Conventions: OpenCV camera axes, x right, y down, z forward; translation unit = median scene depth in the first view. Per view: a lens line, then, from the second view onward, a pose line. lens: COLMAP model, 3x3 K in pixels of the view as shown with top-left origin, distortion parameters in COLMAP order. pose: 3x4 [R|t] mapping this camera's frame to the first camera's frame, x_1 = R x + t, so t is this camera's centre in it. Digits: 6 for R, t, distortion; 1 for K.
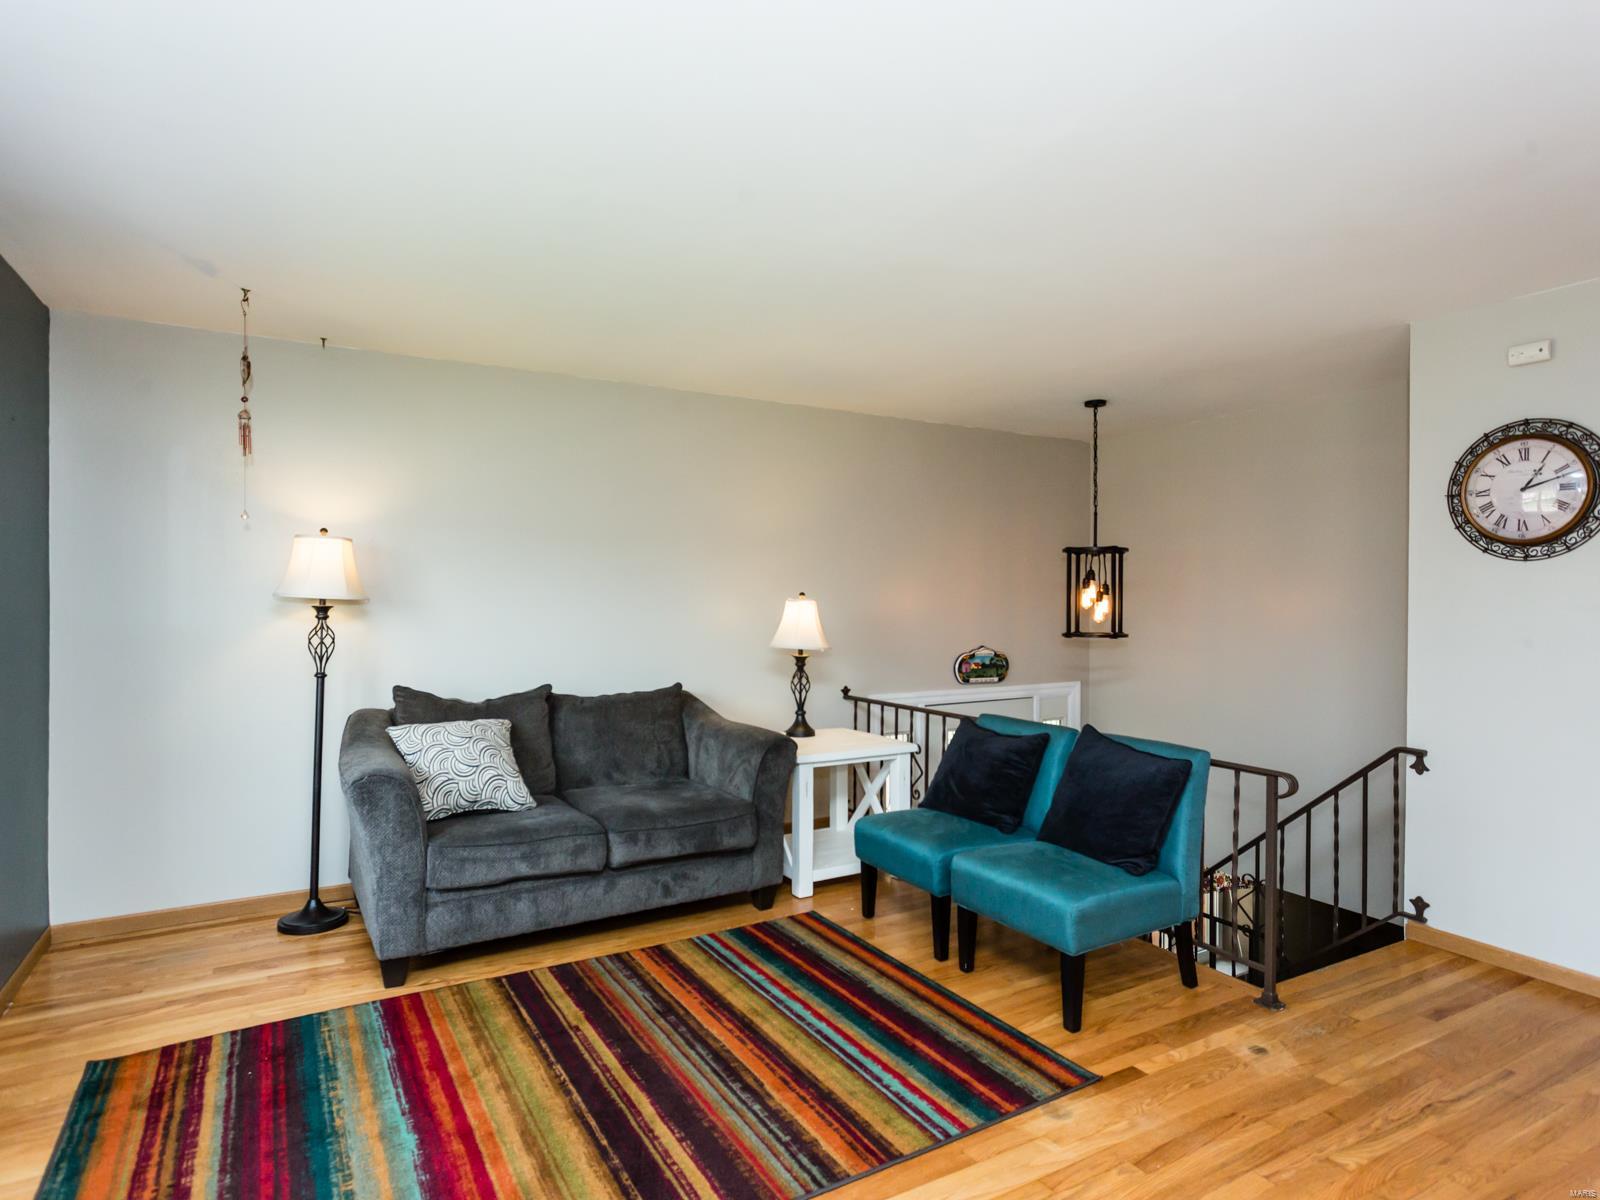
lens RADIAL K [[891.9, 0, 787.2], [0, 891.9, 600.8], [0, 0, 1]] dist [-0.010529, 0.009510]
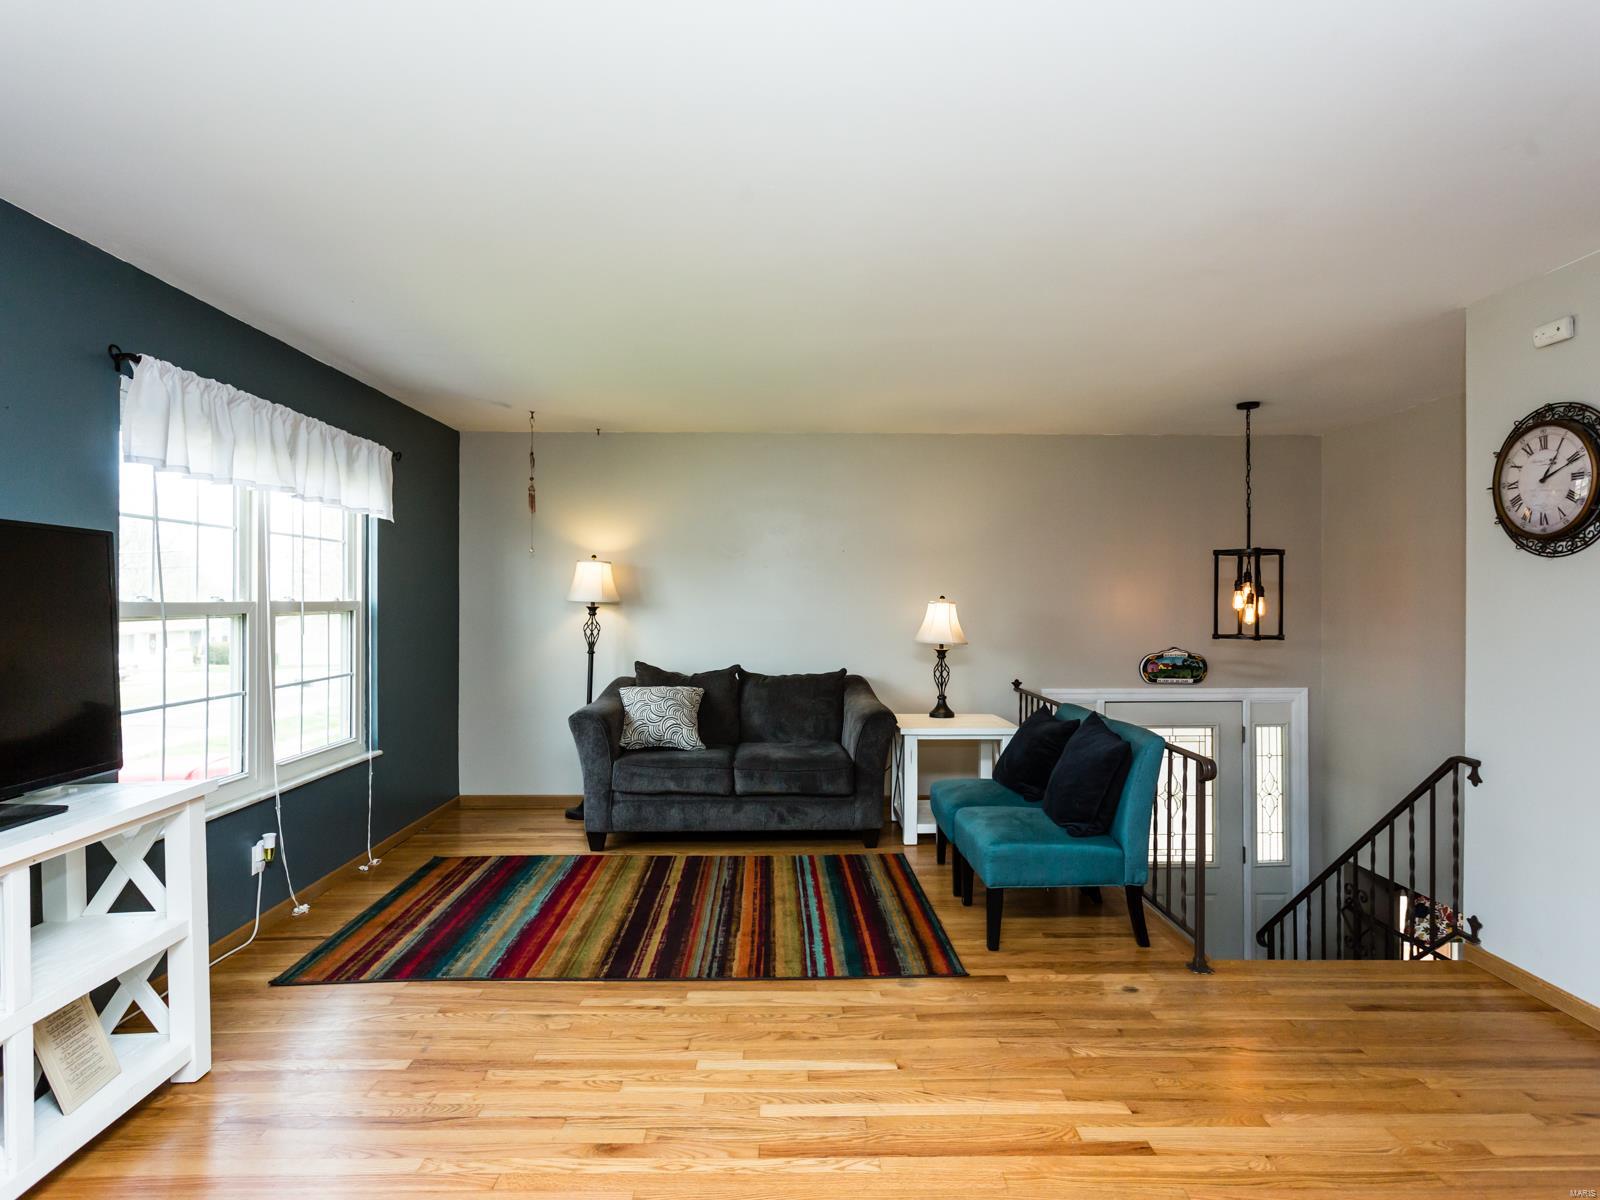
lens RADIAL K [[891.9, 0, 784.3], [0, 891.9, 601.3], [0, 0, 1]] dist [-0.010529, 0.009510]
pose [[0.872603, -0.002935, -0.488421, 0.574443], [0.000590, 0.999988, -0.004954, 0.004722], [0.488429, 0.004035, 0.872594, -0.189070]]
